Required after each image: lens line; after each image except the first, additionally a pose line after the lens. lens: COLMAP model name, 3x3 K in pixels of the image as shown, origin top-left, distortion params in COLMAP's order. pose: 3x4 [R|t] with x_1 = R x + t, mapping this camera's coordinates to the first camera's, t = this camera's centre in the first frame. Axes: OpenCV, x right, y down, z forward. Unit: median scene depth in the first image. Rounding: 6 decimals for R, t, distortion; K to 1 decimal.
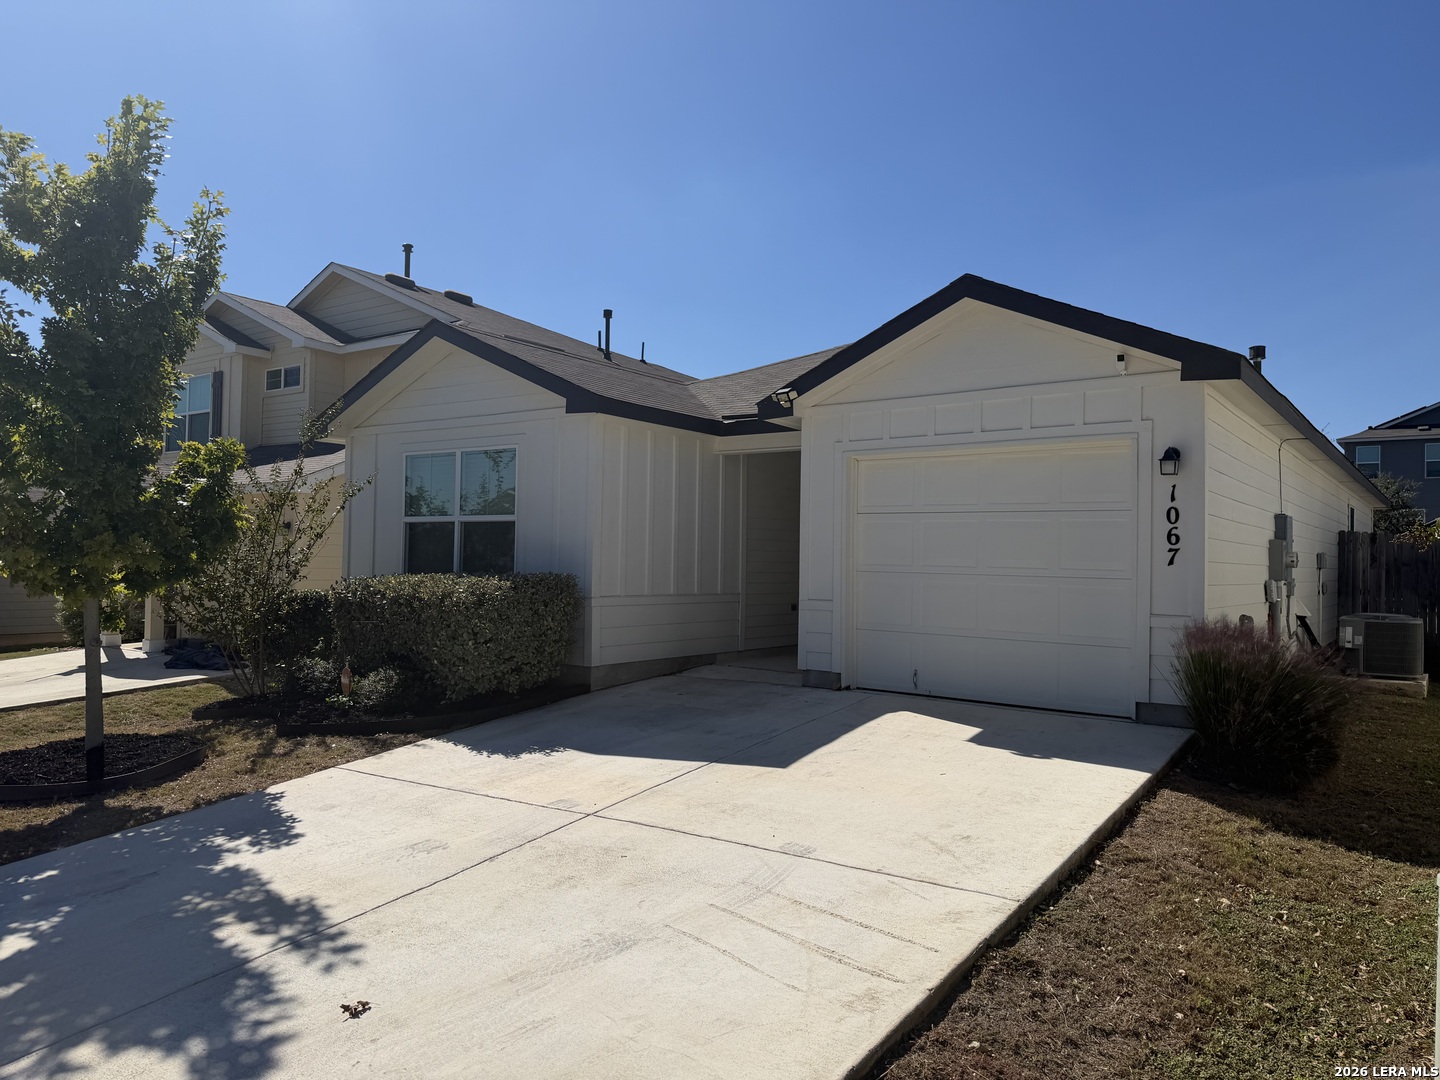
lens RADIAL K [[1020.9, 0, 720.0], [0, 1020.9, 545.3], [0, 0, 1]] dist [-0.002736, -0.008472]
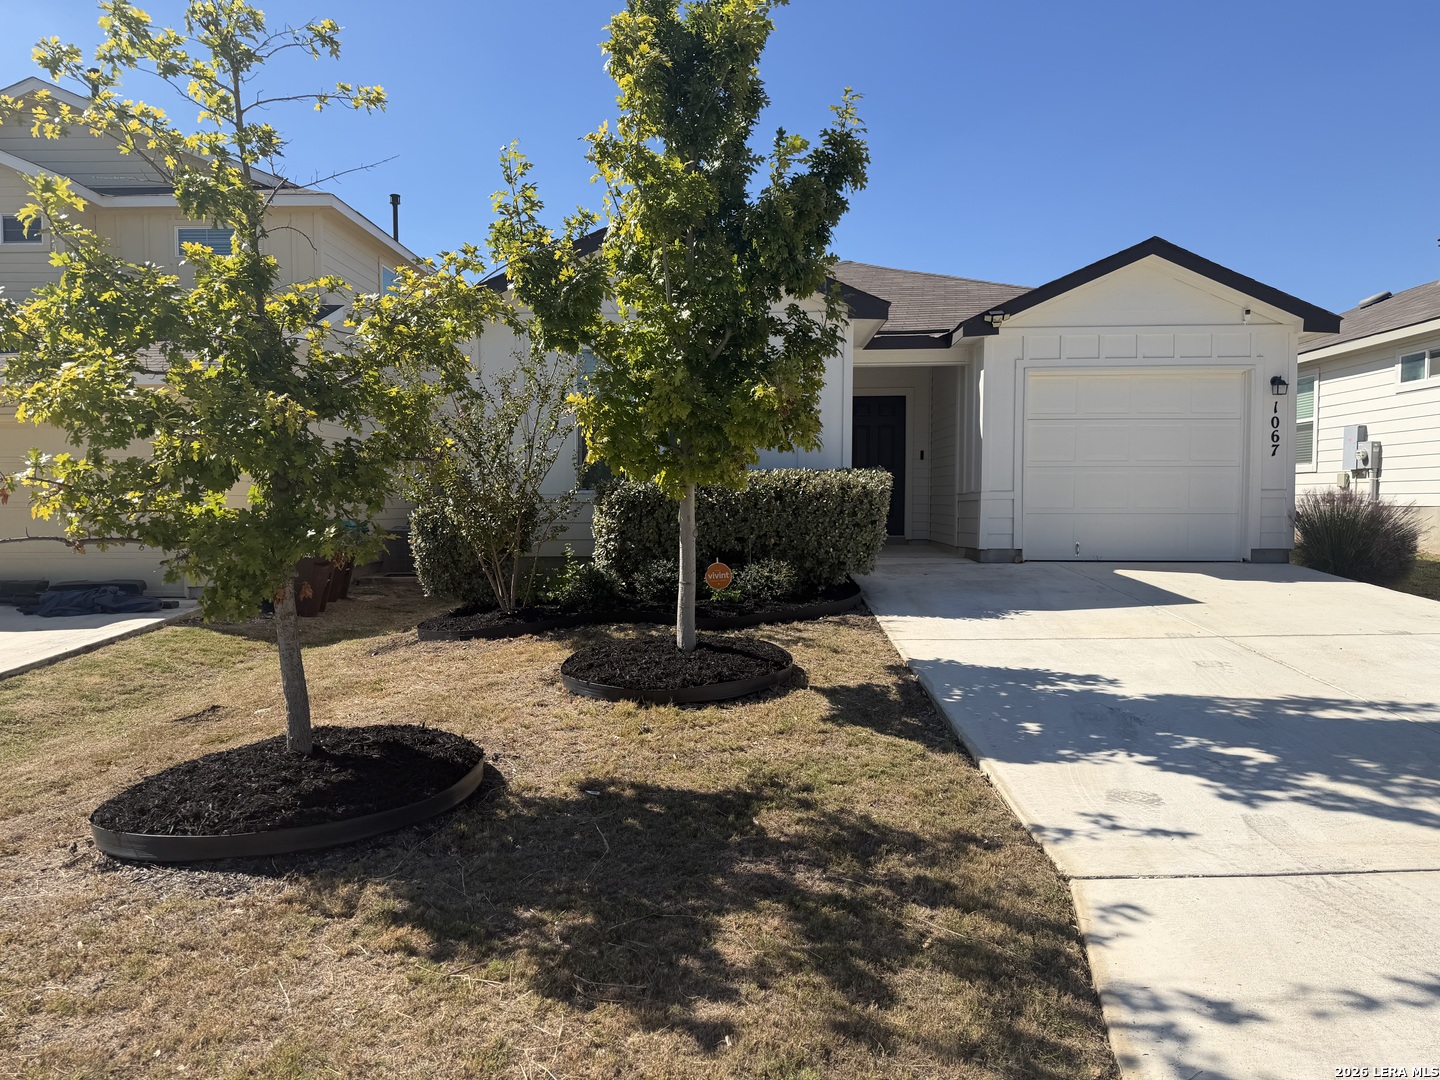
lens RADIAL K [[1020.9, 0, 725.1], [0, 1020.9, 535.0], [0, 0, 1]] dist [-0.002736, -0.008472]
pose [[0.807503, -0.038315, 0.588618, -0.985789], [0.006963, 0.998438, 0.055439, 0.042276], [-0.589823, -0.040669, 0.806508, 0.244338]]
